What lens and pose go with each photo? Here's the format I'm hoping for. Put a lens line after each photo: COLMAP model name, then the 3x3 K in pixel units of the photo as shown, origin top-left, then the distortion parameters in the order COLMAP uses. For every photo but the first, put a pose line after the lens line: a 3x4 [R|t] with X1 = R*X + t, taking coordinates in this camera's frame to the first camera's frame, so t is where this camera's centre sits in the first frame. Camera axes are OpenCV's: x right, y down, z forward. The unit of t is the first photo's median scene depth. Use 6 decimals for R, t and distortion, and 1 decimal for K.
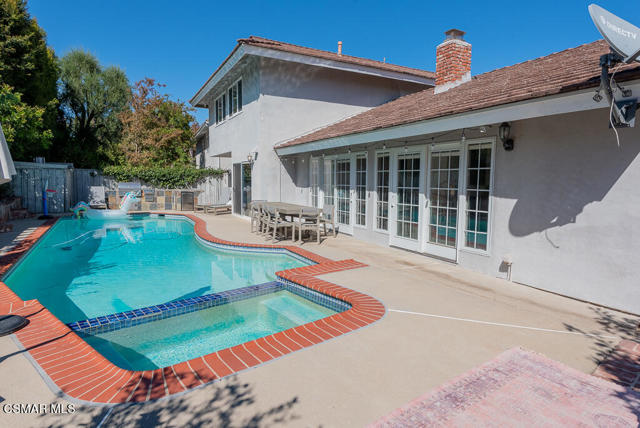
lens RADIAL K [[363.9, 0, 322.1], [0, 363.9, 212.9], [0, 0, 1]] dist [-0.006616, -0.000995]
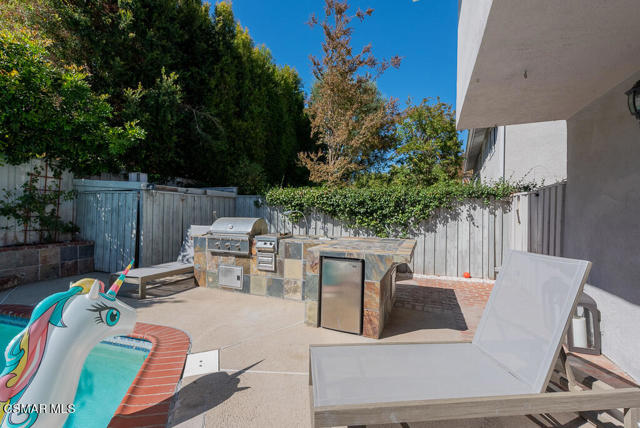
lens RADIAL K [[280.3, 0, 322.1], [0, 280.3, 216.3], [0, 0, 1]] dist [0.000139, 0.000293]
pose [[0.649187, 0.002572, -0.760625, -0.227766], [-0.071122, 0.995818, -0.057335, -0.072189], [0.757297, 0.091319, 0.646655, 0.847609]]
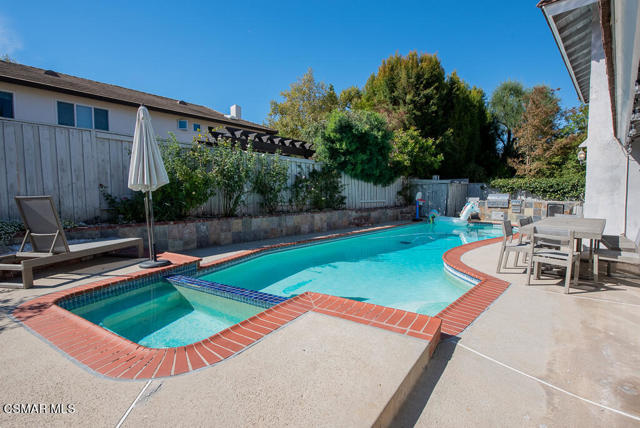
lens RADIAL K [[307.5, 0, 321.2], [0, 307.5, 217.6], [0, 0, 1]] dist [-0.002003, -0.001305]
pose [[0.306270, 0.062625, -0.949882, 0.157914], [-0.077810, 0.996142, 0.040587, -0.011012], [0.948759, 0.061480, 0.309961, 0.232848]]
